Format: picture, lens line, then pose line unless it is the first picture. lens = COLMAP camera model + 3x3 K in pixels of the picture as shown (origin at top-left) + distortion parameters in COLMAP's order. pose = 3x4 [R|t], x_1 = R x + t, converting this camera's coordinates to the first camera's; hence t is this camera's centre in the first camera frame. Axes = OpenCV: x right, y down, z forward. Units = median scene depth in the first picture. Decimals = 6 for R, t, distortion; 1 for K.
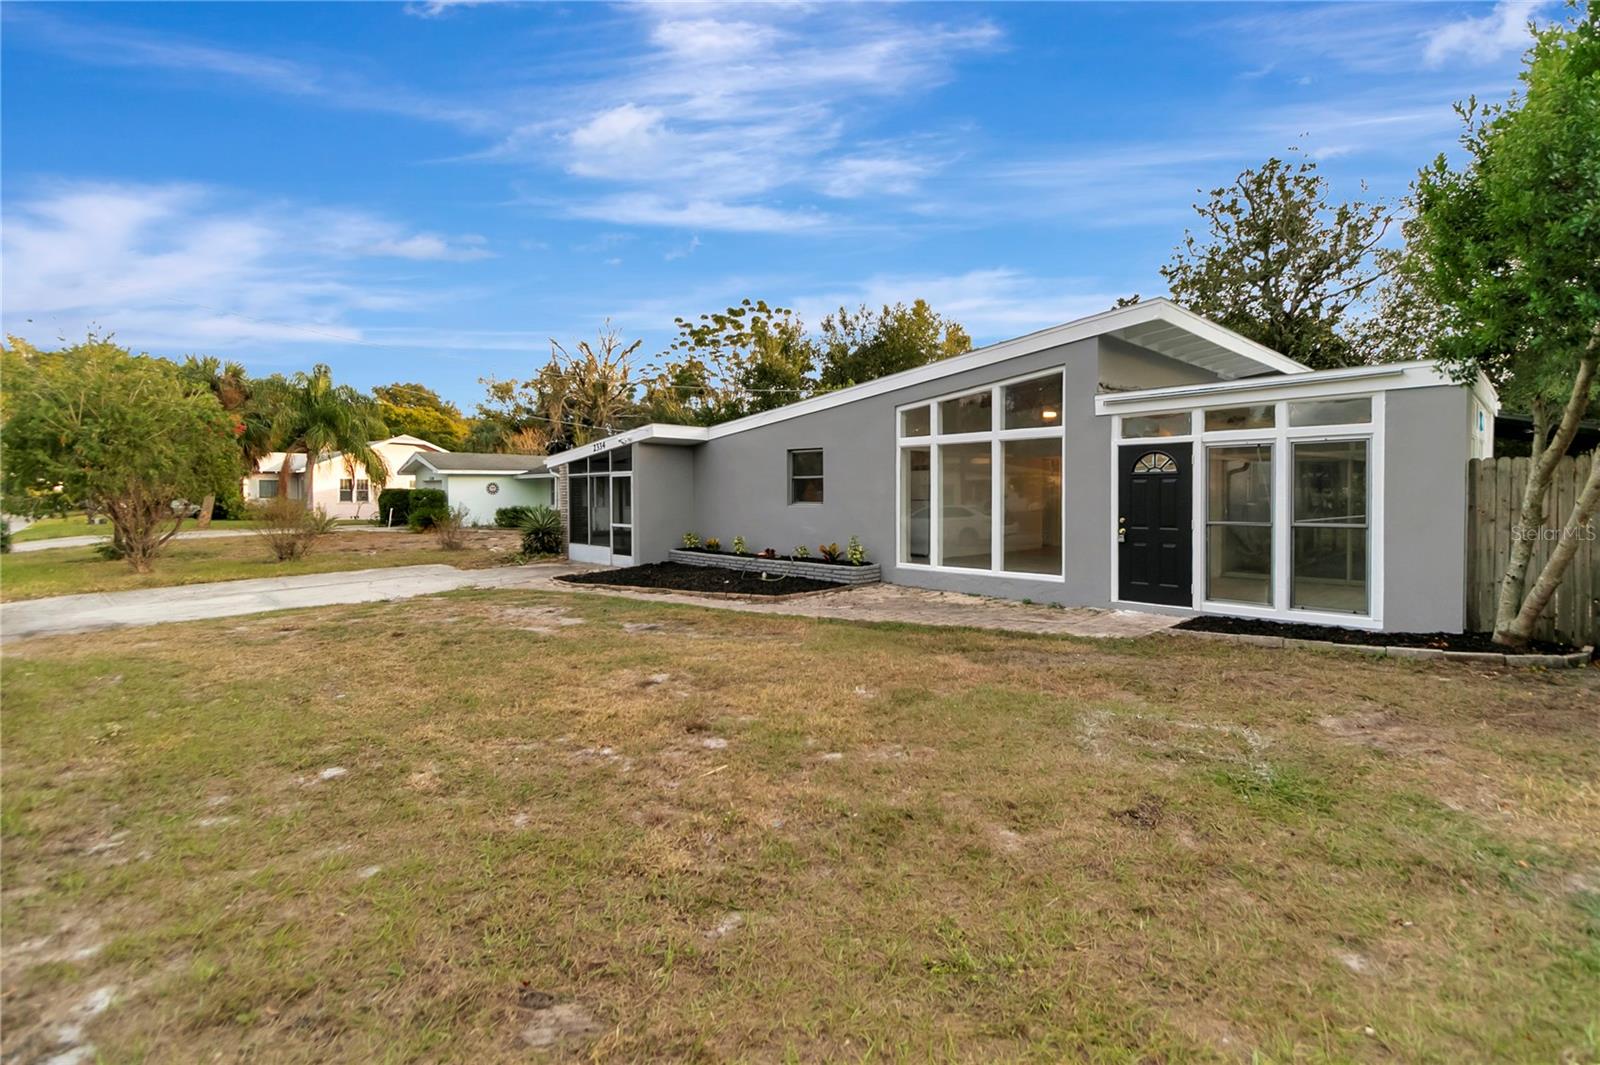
lens RADIAL K [[728.6, 0, 808.3], [0, 728.6, 502.9], [0, 0, 1]] dist [0.003020, -0.000433]
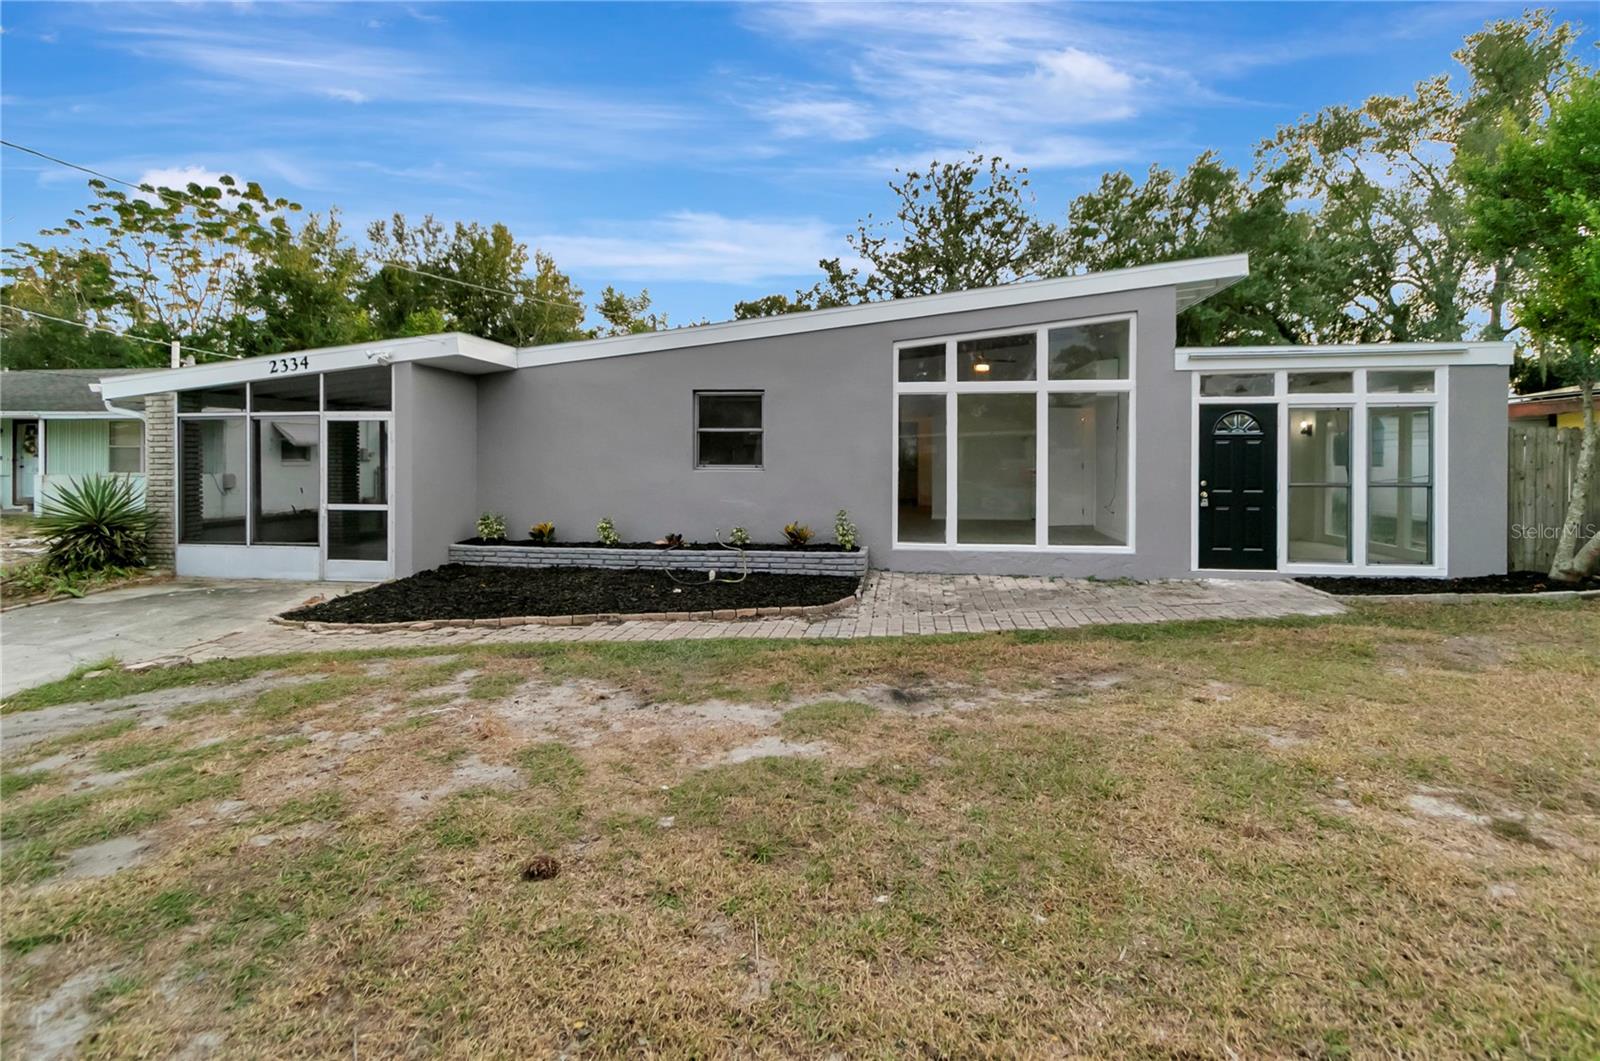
lens RADIAL K [[747.3, 0, 800.3], [0, 747.3, 462.4], [0, 0, 1]] dist [0.005969, -0.000127]
pose [[0.790837, -0.002191, 0.612023, -0.454390], [0.003092, 0.999995, -0.000416, -0.003673], [-0.612019, 0.002221, 0.790840, 0.440065]]
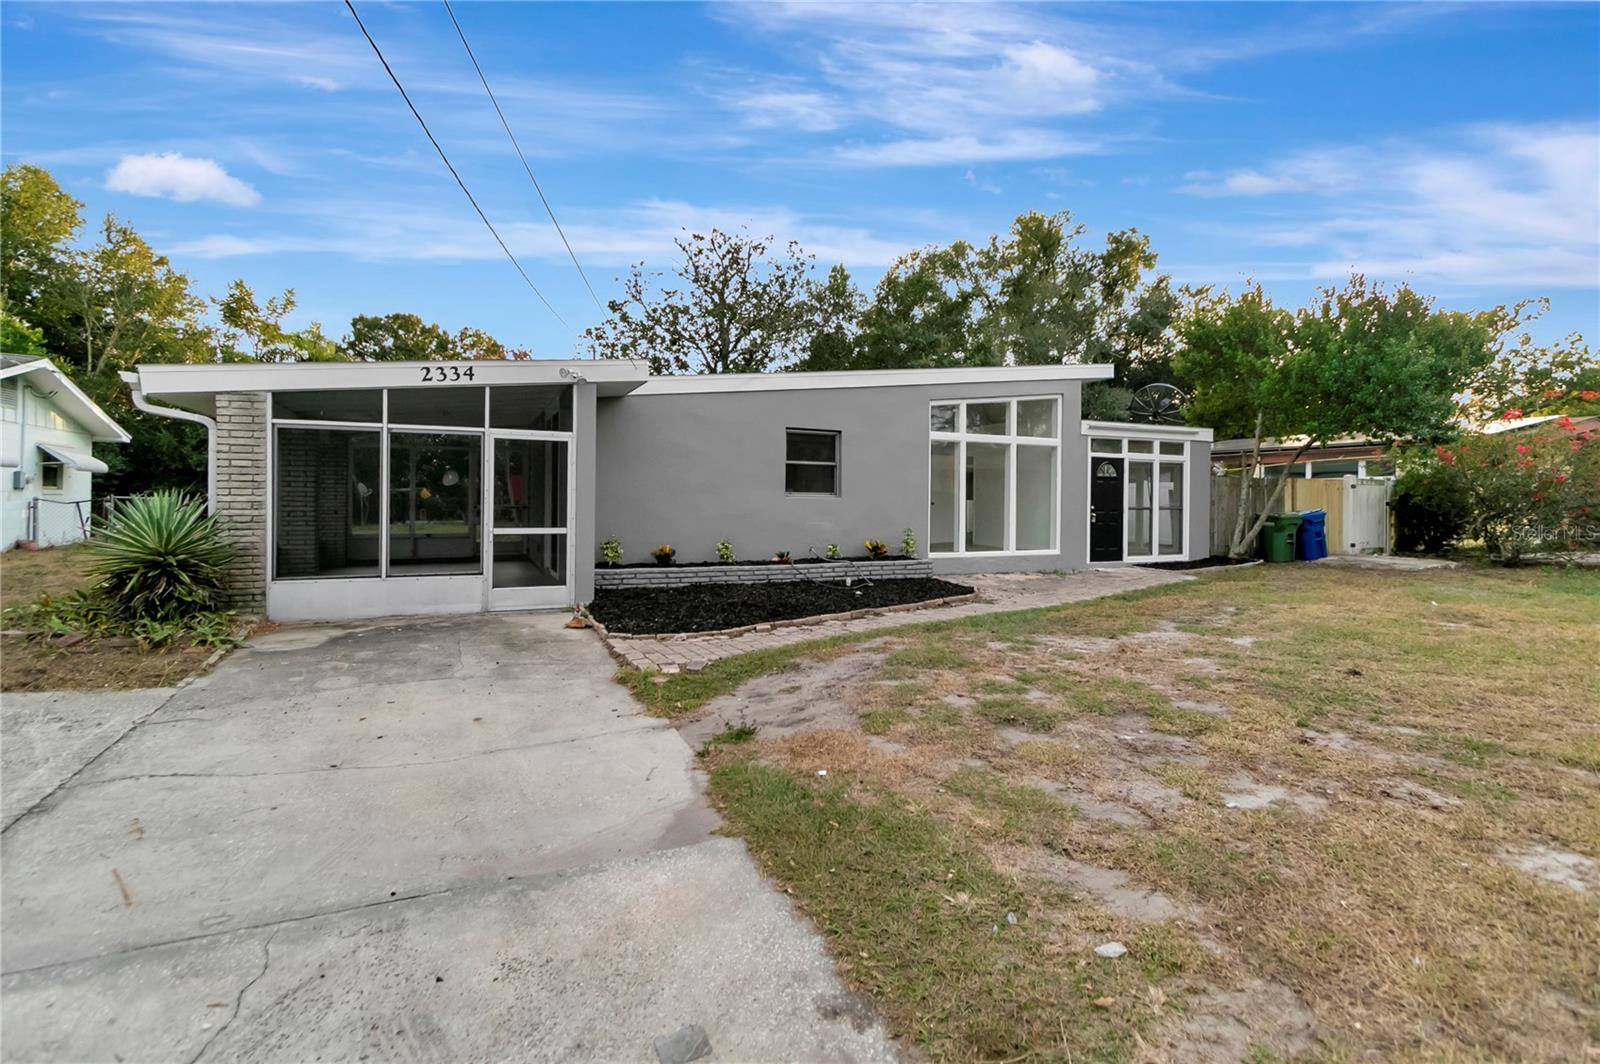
lens RADIAL K [[737.6, 0, 783.4], [0, 737.6, 498.8], [0, 0, 1]] dist [0.001103, -0.000011]
pose [[0.344387, 0.006326, 0.938806, -0.938605], [-0.002405, 0.999980, -0.005856, 0.013017], [-0.938825, -0.000241, 0.344396, 0.852055]]
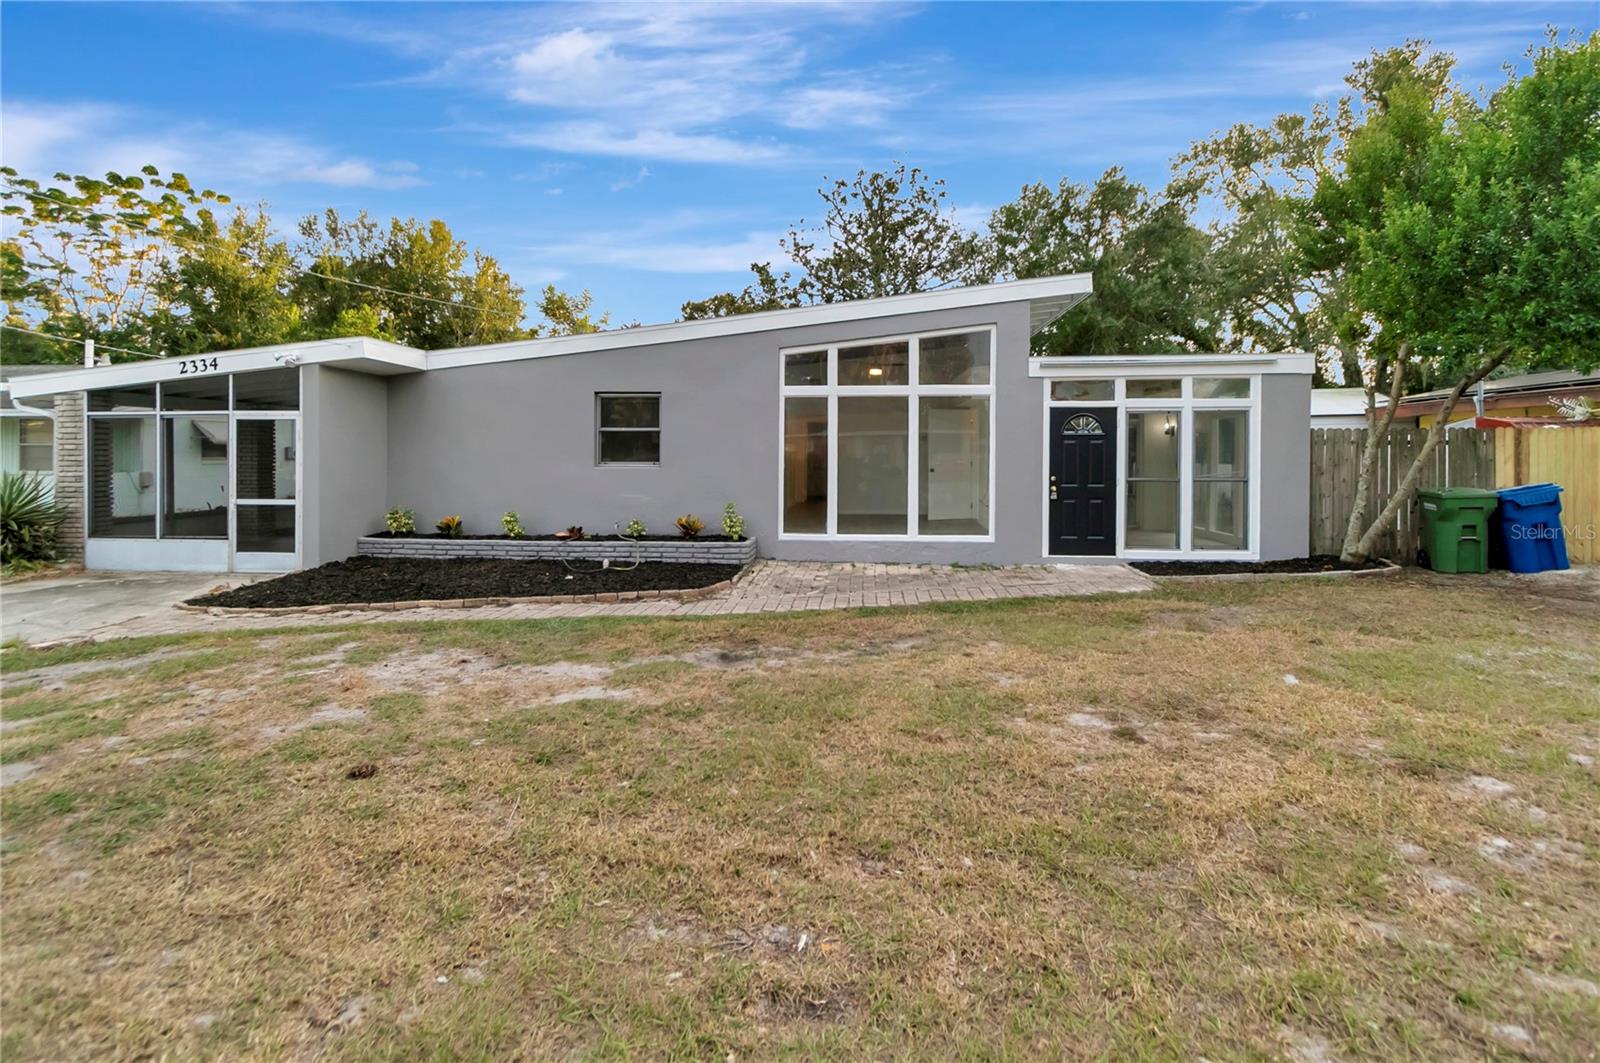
lens RADIAL K [[753.7, 0, 799.4], [0, 753.7, 462.2], [0, 0, 1]] dist [0.004394, -0.000132]
pose [[0.756485, -0.002165, 0.654007, -0.440925], [0.002907, 0.999996, -0.000052, -0.000519], [-0.654004, 0.001941, 0.756488, 0.332259]]
